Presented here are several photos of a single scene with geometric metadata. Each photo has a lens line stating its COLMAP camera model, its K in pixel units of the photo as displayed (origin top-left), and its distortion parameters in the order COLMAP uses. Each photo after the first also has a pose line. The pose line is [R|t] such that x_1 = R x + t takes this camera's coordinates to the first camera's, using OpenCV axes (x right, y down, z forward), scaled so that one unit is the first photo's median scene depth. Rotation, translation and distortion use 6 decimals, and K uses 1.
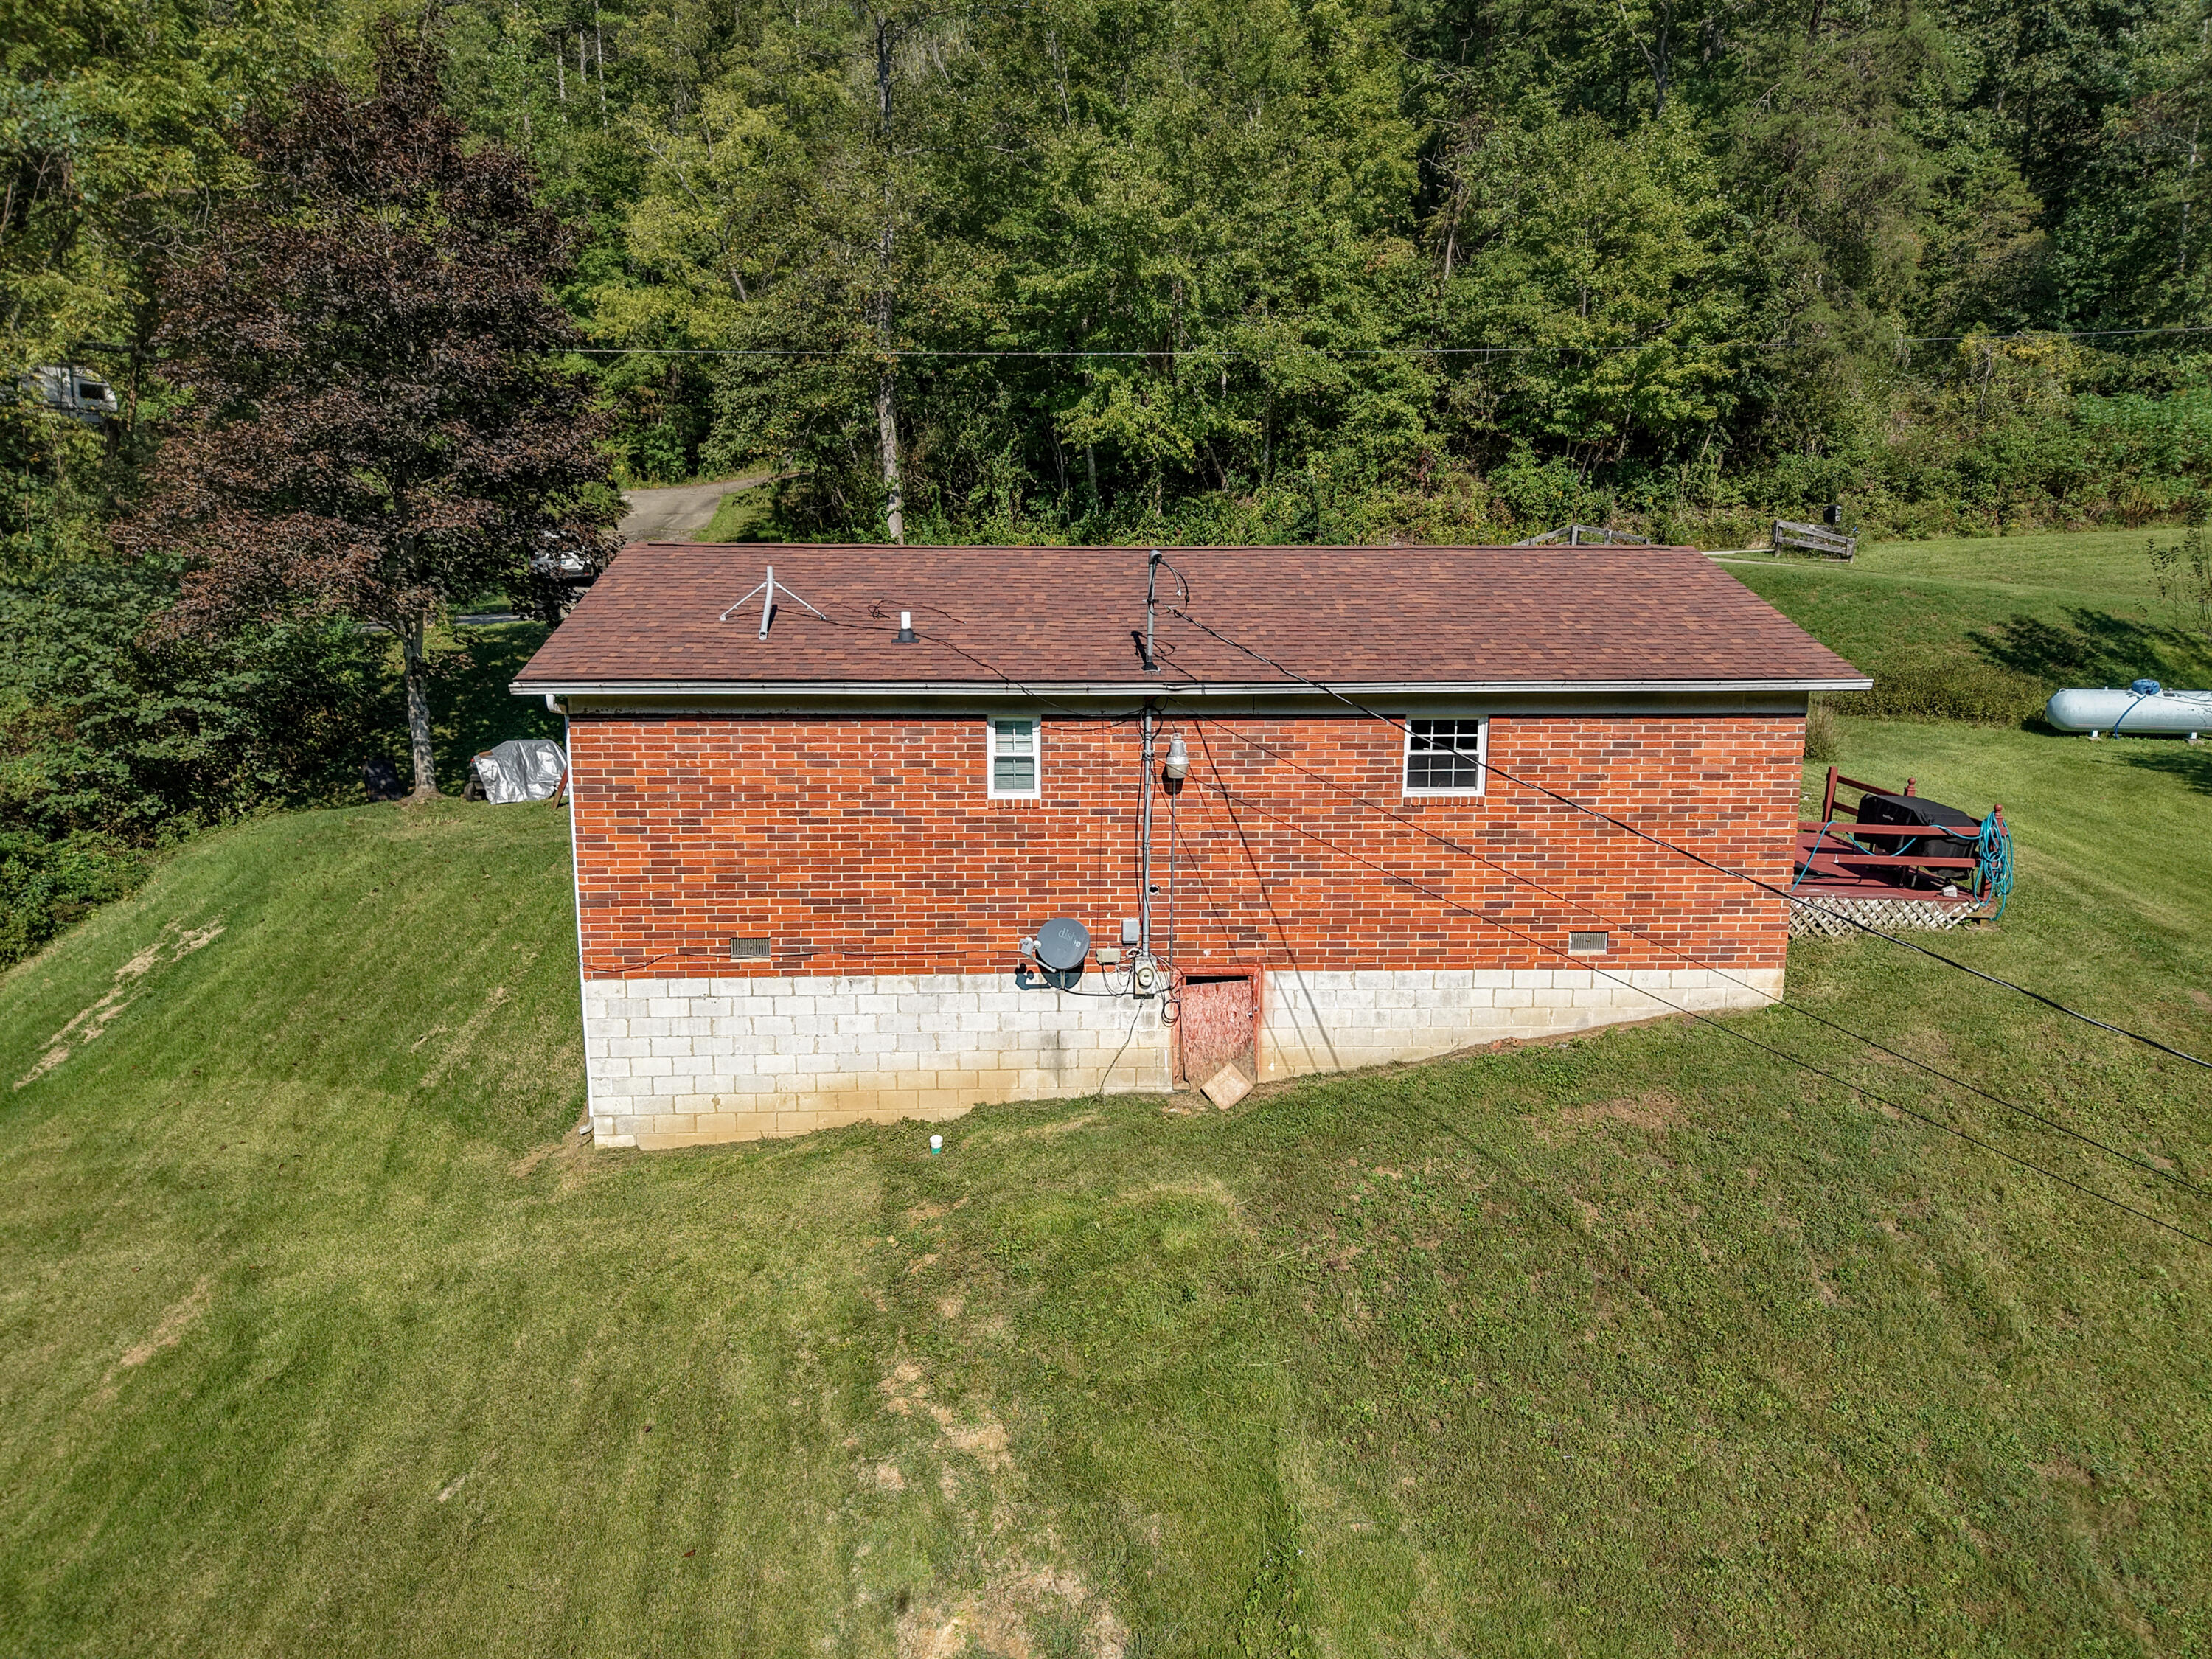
lens RADIAL K [[1486.5, 0, 1199.3], [0, 1486.5, 794.8], [0, 0, 1]] dist [0.091481, -0.145278]
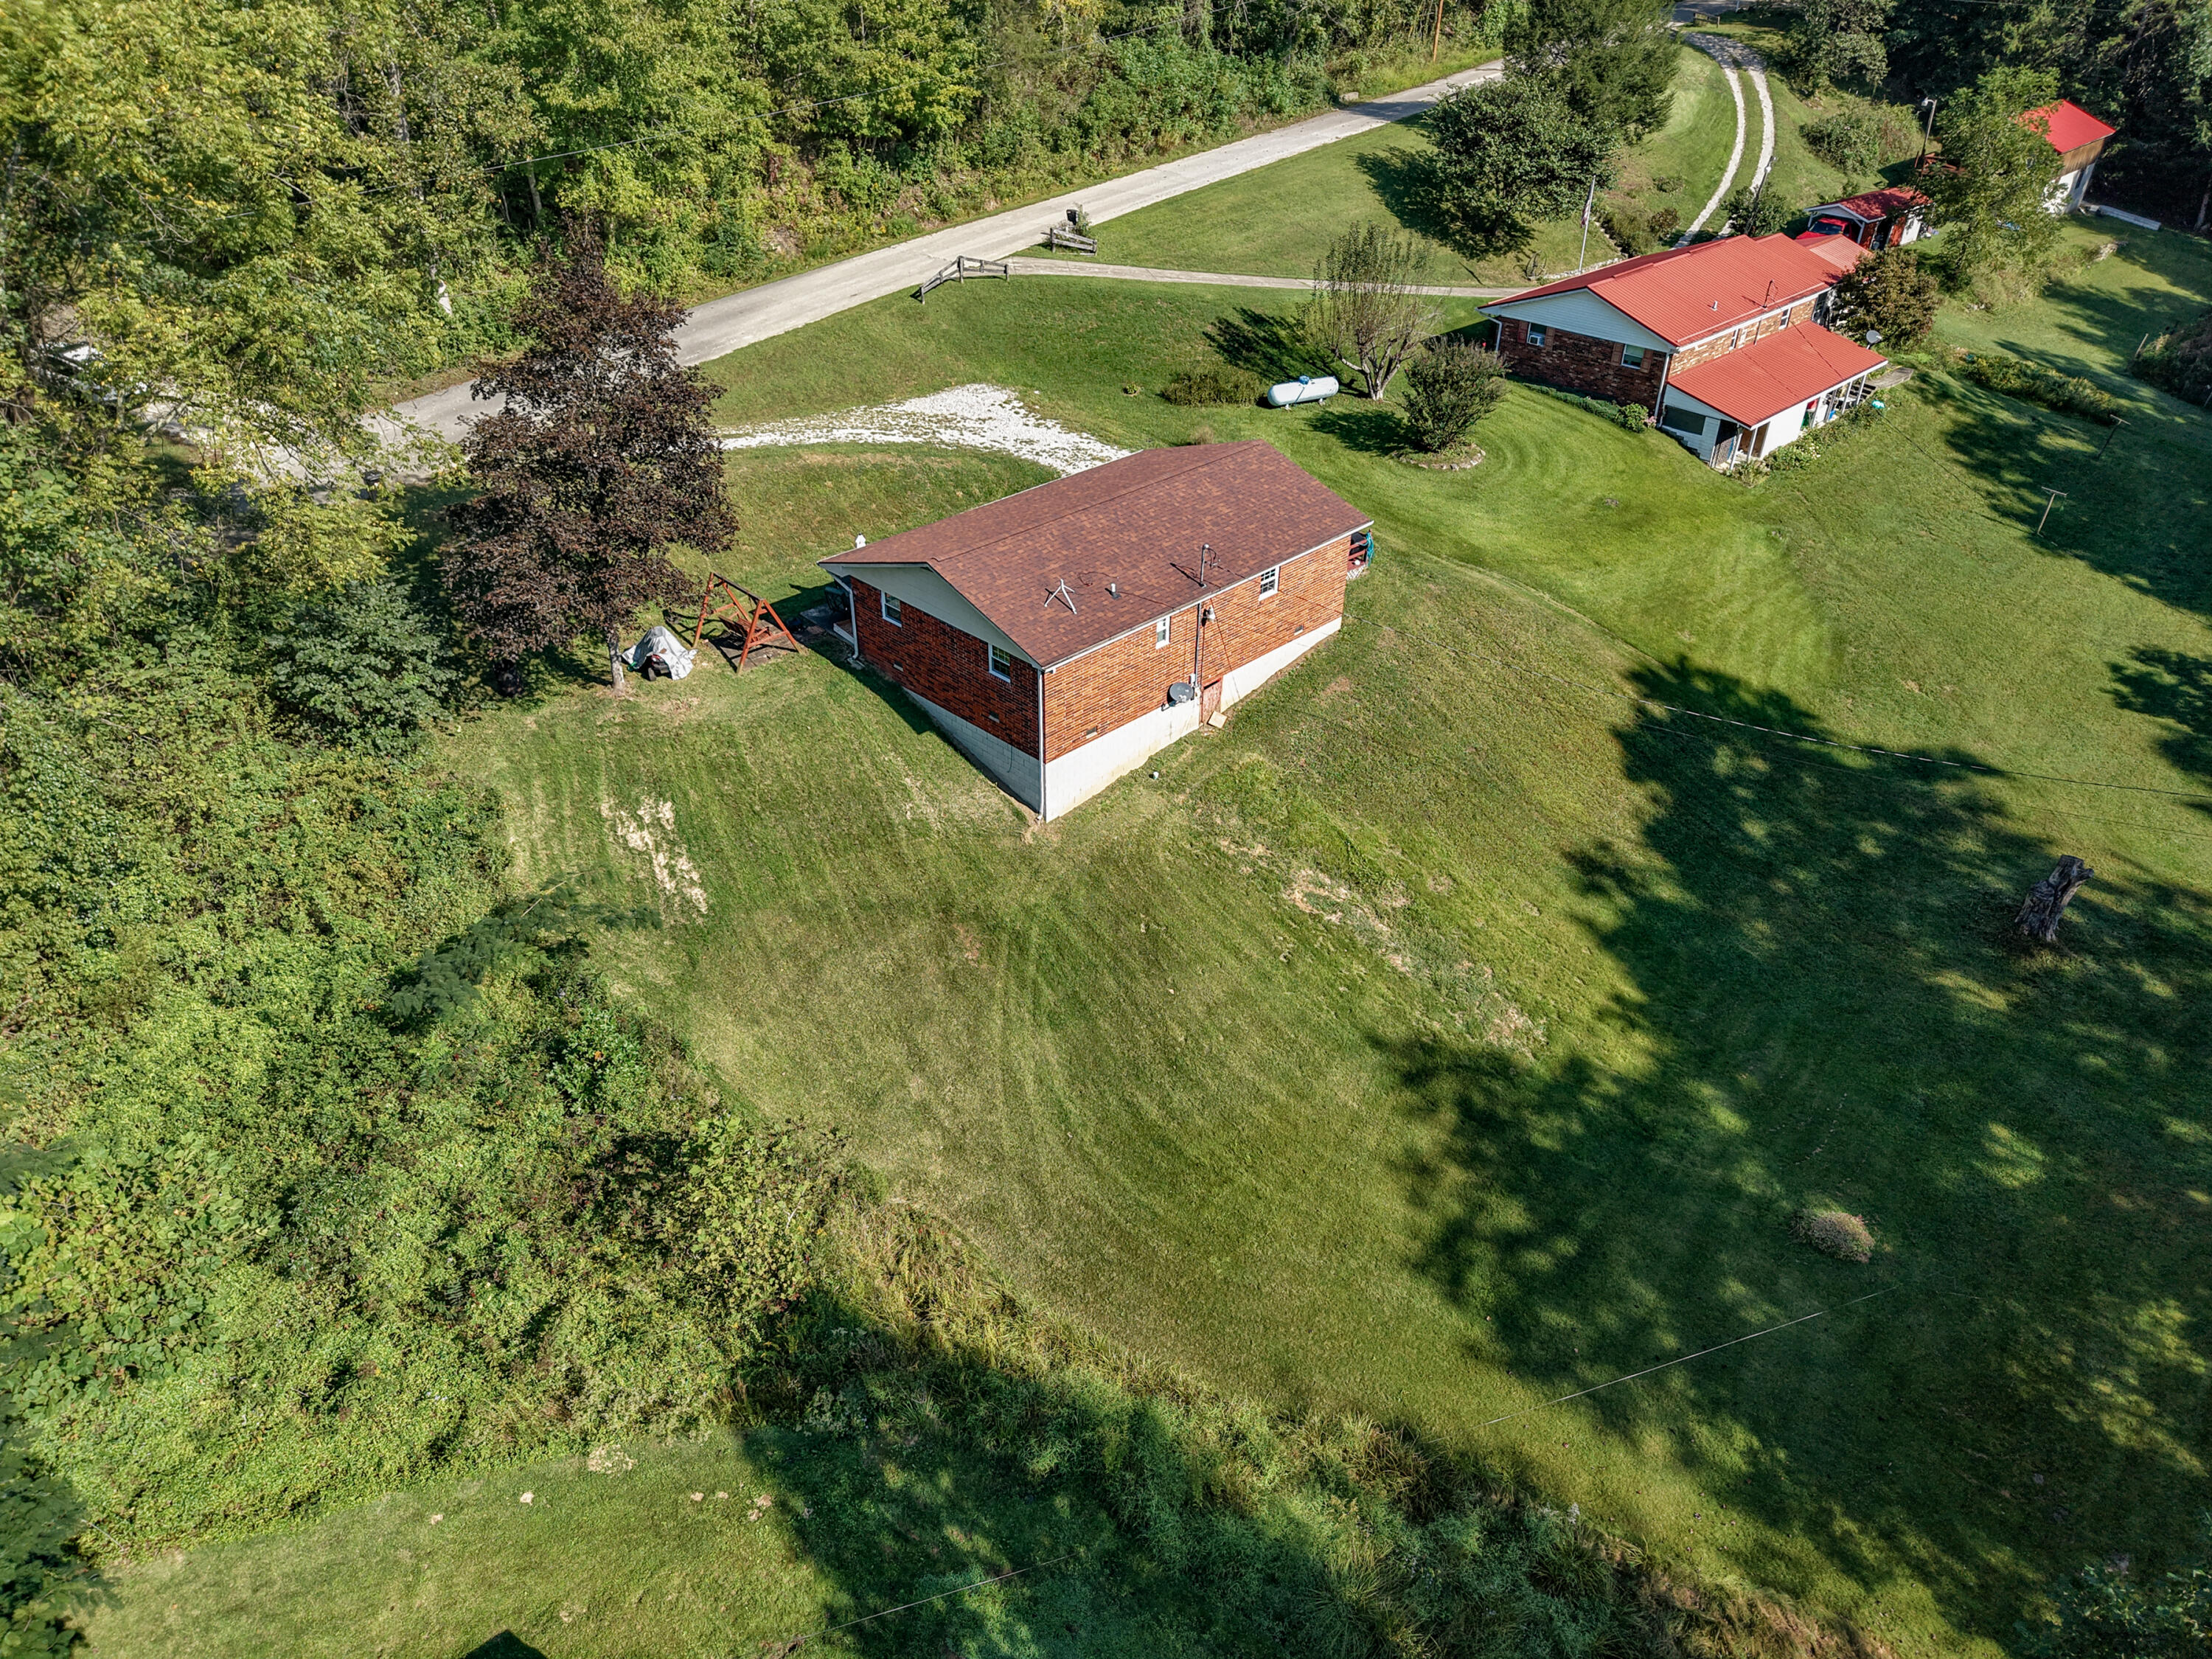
lens RADIAL K [[1523.4, 0, 1097.7], [0, 1523.4, 781.6], [0, 0, 1]] dist [0.058934, -0.067634]
pose [[0.745421, -0.352893, 0.565521, -0.892144], [0.076199, 0.887923, 0.453637, -0.498992], [-0.662224, -0.295059, 0.688767, -0.414773]]
